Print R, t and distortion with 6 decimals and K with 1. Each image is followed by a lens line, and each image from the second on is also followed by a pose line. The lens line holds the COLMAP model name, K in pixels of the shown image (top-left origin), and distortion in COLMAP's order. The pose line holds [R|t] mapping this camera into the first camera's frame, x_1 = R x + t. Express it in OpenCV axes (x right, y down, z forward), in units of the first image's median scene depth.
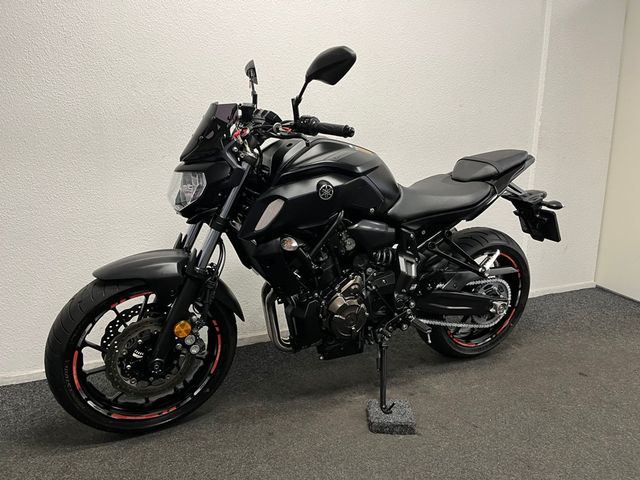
lens RADIAL K [[487.3, 0, 320.0], [0, 487.3, 240.0], [0, 0, 1]] dist [0.087805, -0.123997]
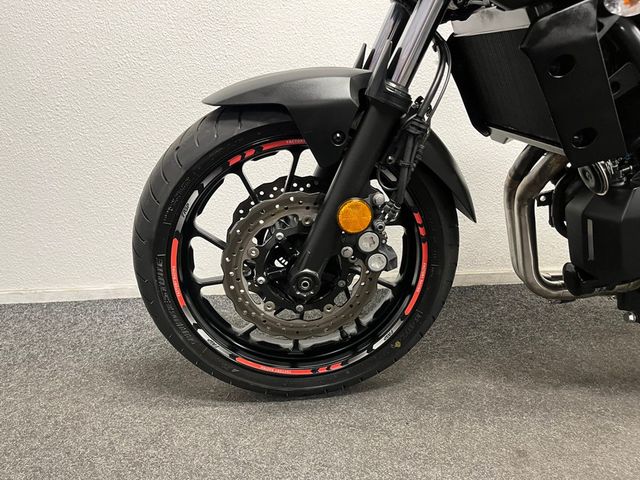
lens RADIAL K [[487.3, 0, 320.0], [0, 487.3, 240.0], [0, 0, 1]] dist [0.087805, -0.123997]
pose [[0.922076, 0.073622, -0.379942, -0.108516], [-0.043699, 0.995267, 0.086803, 0.145406], [0.384534, -0.063436, 0.920929, 0.469117]]
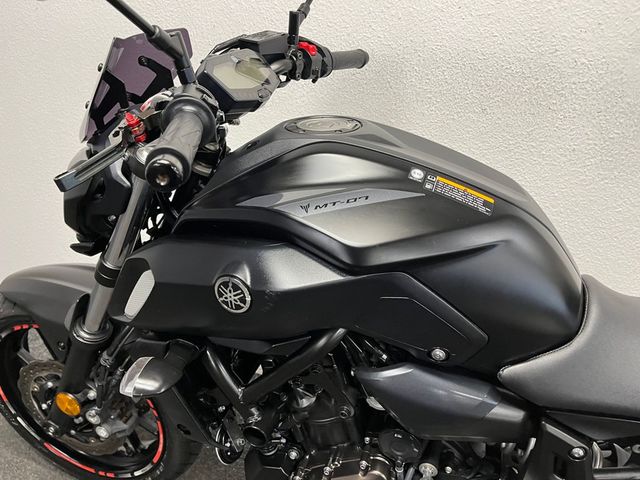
lens RADIAL K [[487.3, 0, 320.0], [0, 487.3, 240.0], [0, 0, 1]] dist [0.087805, -0.123997]
pose [[0.698775, 0.322523, -0.638508, 0.258987], [-0.205340, 0.945464, 0.252851, -0.221898], [0.685237, -0.045575, 0.726893, 0.686131]]
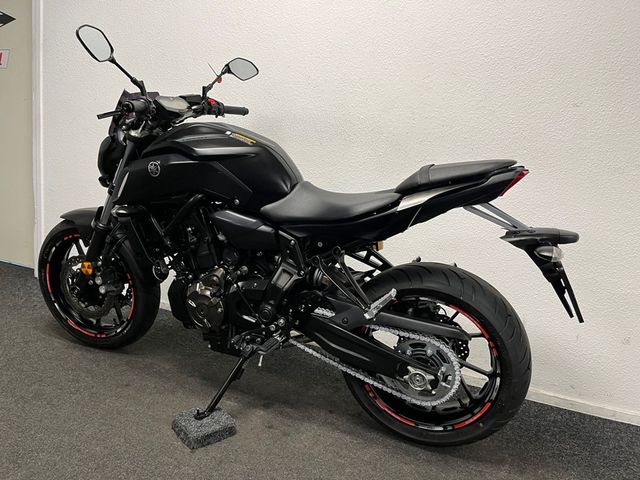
lens RADIAL K [[487.3, 0, 320.0], [0, 487.3, 240.0], [0, 0, 1]] dist [0.087805, -0.123997]
pose [[0.659365, 0.173036, -0.731640, 0.928219], [-0.218931, 0.975171, 0.033328, -0.057298], [0.719241, 0.138203, 0.680876, 0.495392]]
